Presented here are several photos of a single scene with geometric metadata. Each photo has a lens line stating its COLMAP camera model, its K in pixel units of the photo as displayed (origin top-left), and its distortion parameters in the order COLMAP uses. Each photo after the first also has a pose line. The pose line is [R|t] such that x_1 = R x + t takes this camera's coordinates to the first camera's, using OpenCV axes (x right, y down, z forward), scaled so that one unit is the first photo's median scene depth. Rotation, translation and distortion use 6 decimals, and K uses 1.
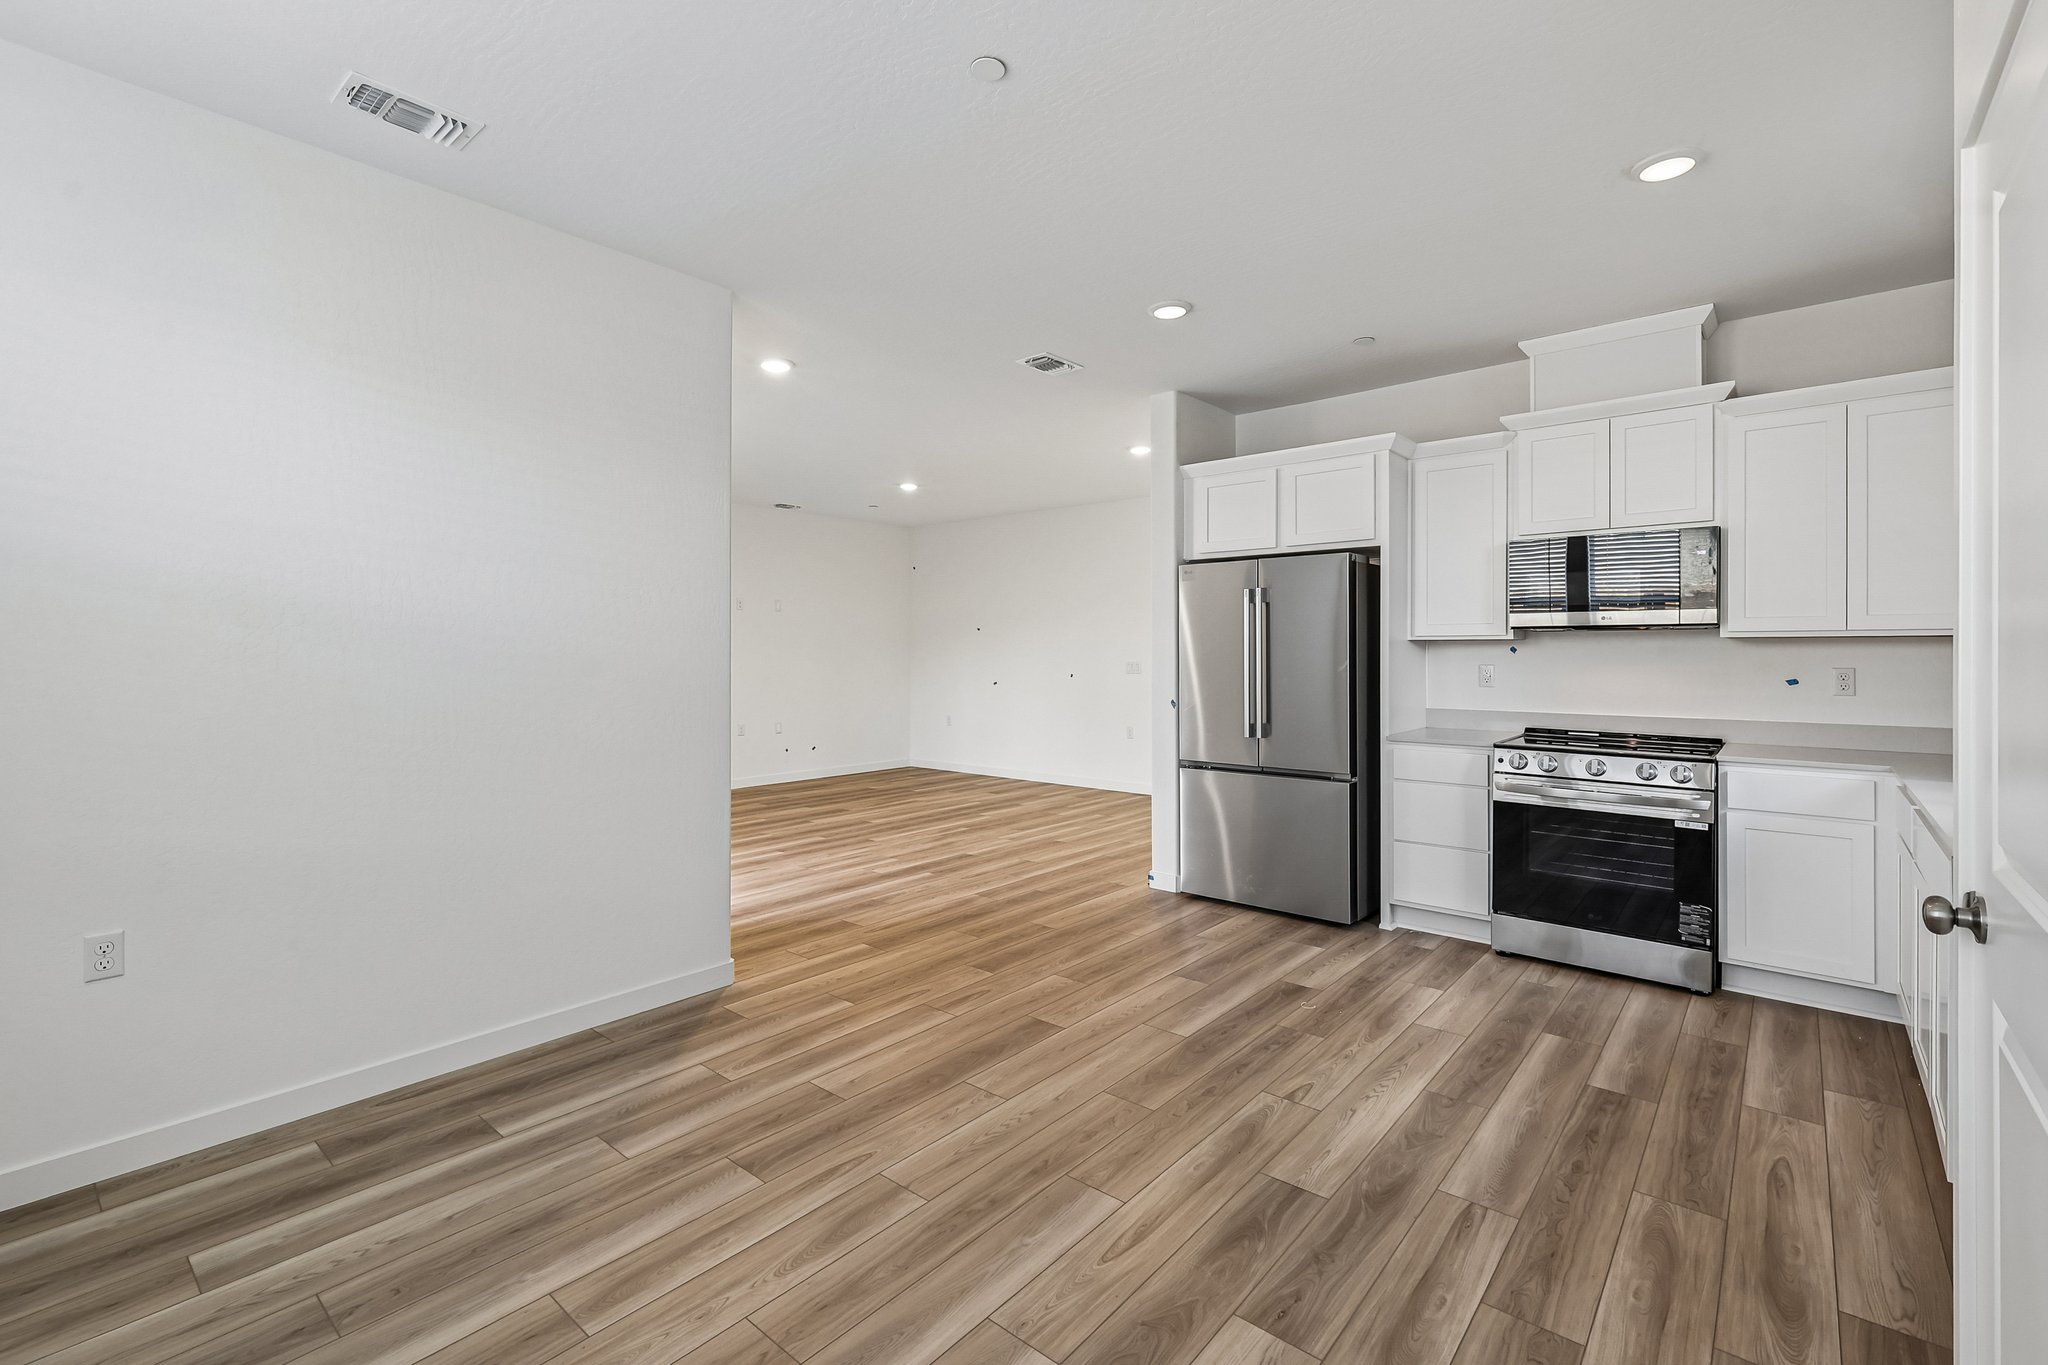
lens RADIAL K [[907.1, 0, 1023.7], [0, 907.1, 653.8], [0, 0, 1]] dist [0.003005, 0.001424]
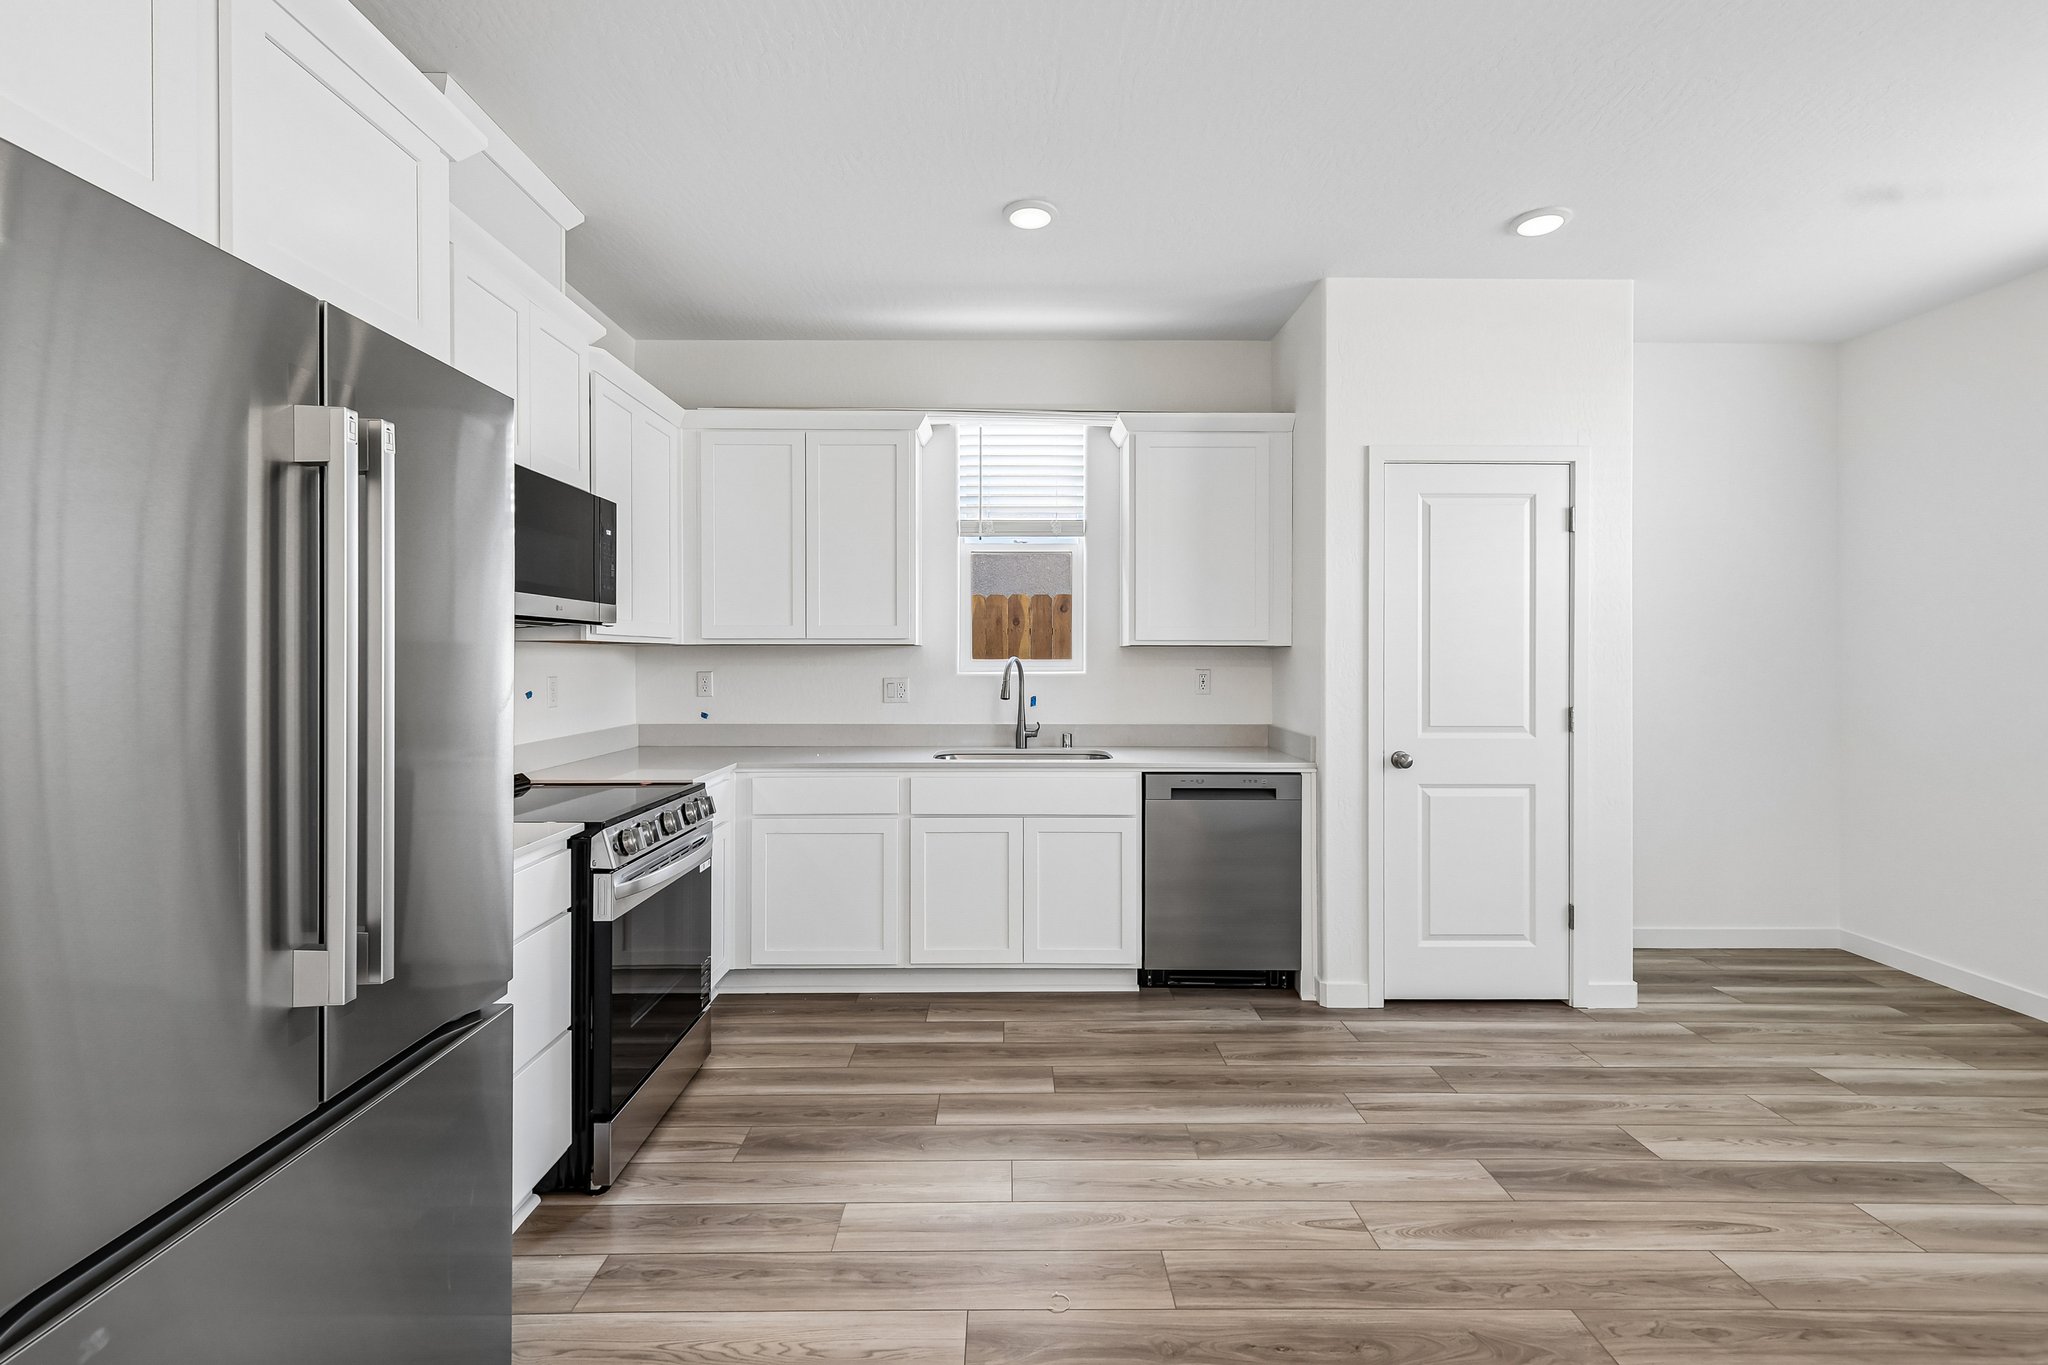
lens RADIAL K [[907.1, 0, 1012.6], [0, 907.1, 659.2], [0, 0, 1]] dist [0.003005, 0.001424]
pose [[-0.649070, -0.004358, 0.760716, -0.101655], [-0.001235, 0.999988, 0.004675, -0.005535], [-0.760728, 0.002095, -0.649068, 1.637780]]
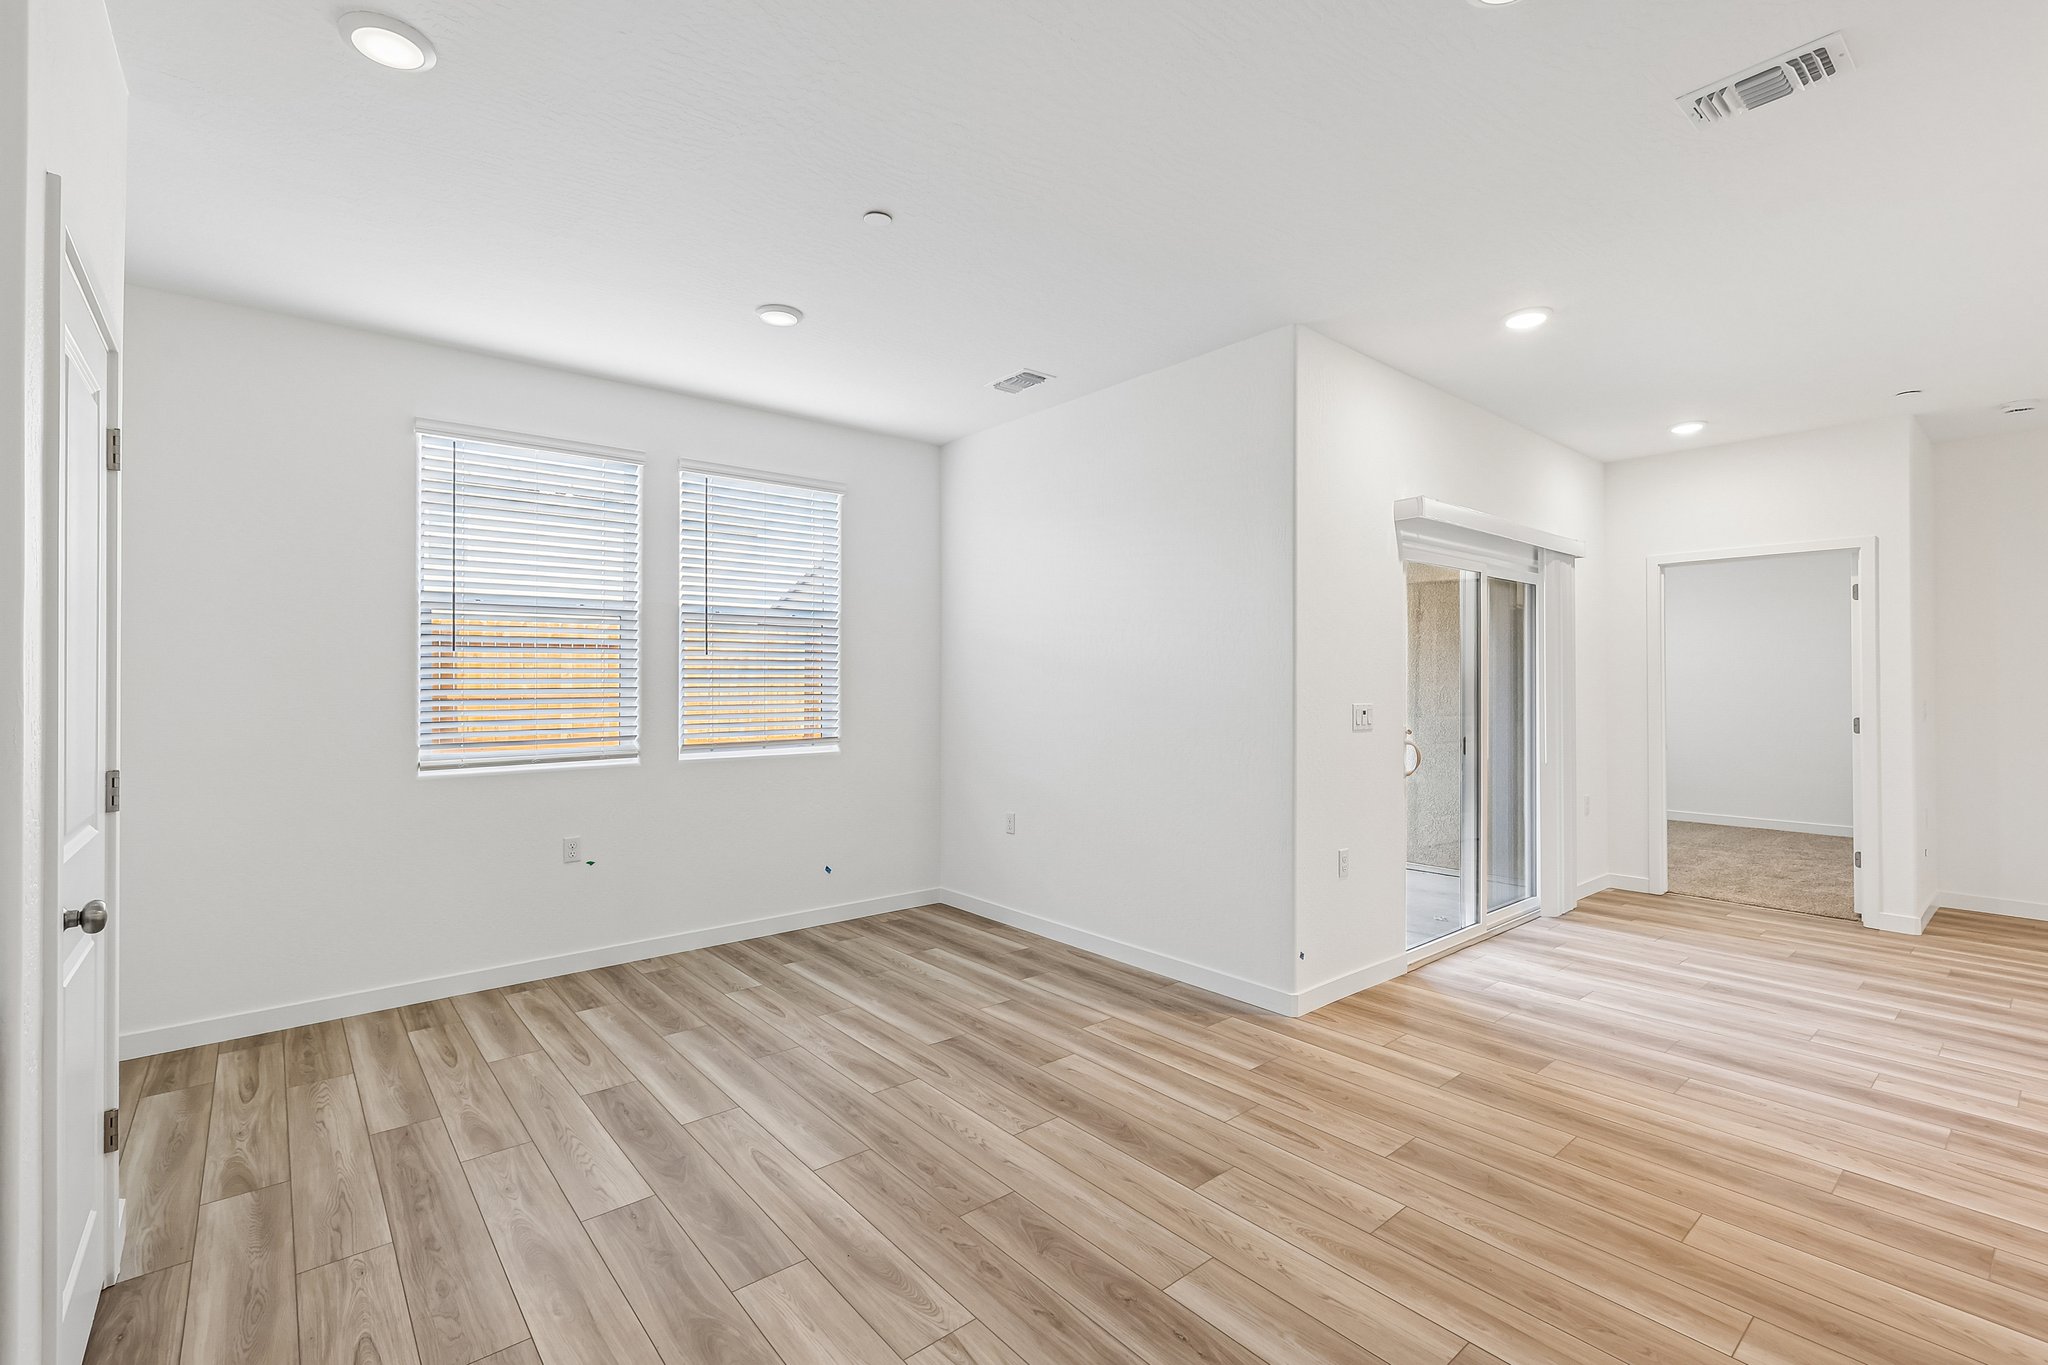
lens RADIAL K [[907.1, 0, 1004.5], [0, 907.1, 672.5], [0, 0, 1]] dist [0.003005, 0.001424]
pose [[-0.182073, -0.010014, -0.983234, 0.908095], [0.000695, 0.999947, -0.010313, -0.006212], [0.983285, -0.002561, -0.182057, 1.099569]]
